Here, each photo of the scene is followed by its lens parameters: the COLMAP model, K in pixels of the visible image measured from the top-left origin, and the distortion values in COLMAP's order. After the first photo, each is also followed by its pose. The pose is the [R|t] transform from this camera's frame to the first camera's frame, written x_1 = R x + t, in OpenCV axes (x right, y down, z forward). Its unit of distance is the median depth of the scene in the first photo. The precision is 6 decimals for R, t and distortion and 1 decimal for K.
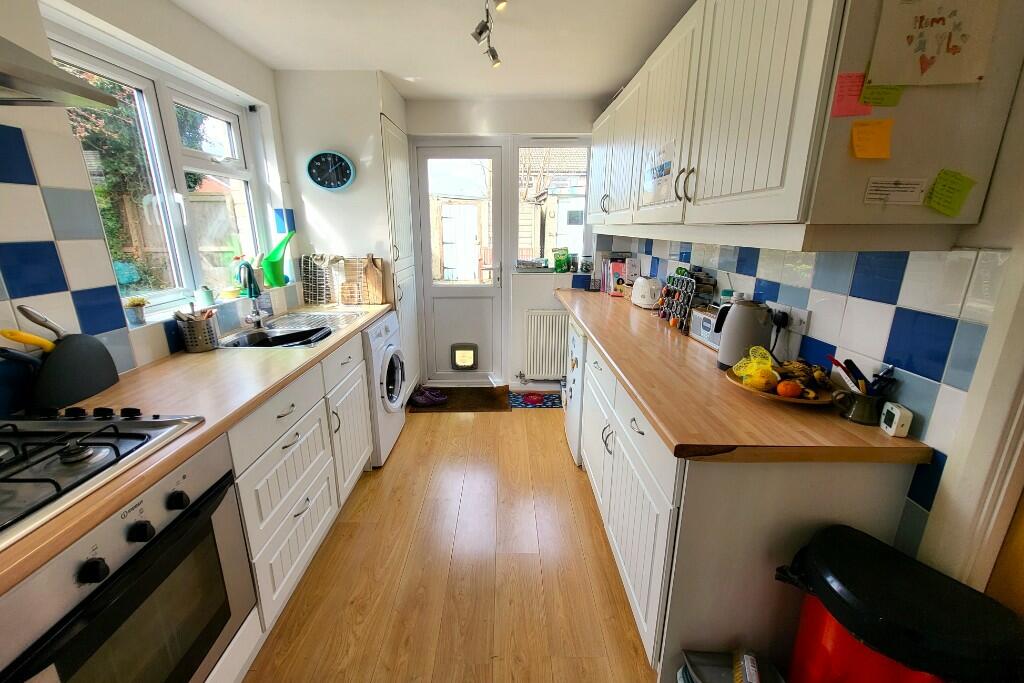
lens RADIAL K [[405.8, 0, 512.0], [0, 405.8, 341.5], [0, 0, 1]] dist [0.015495, -0.000197]
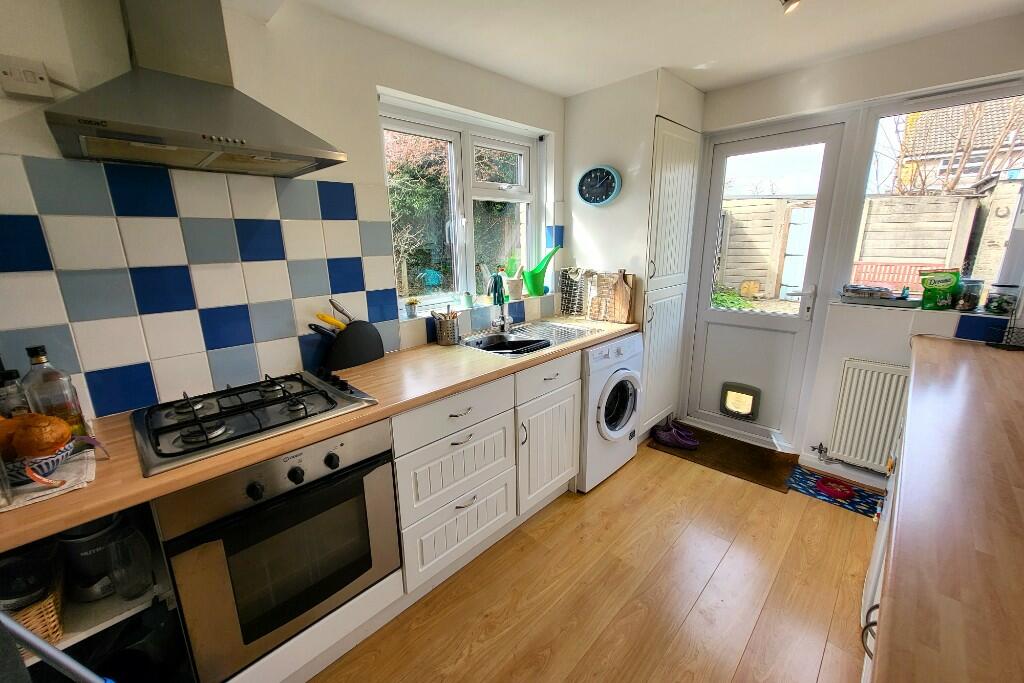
lens RADIAL K [[405.8, 0, 512.0], [0, 405.8, 341.5], [0, 0, 1]] dist [0.015495, -0.000197]
pose [[0.704912, 0.163432, -0.690210, 0.152935], [-0.179083, 0.982575, 0.049761, -0.055136], [0.686315, 0.088528, 0.721897, 0.168463]]
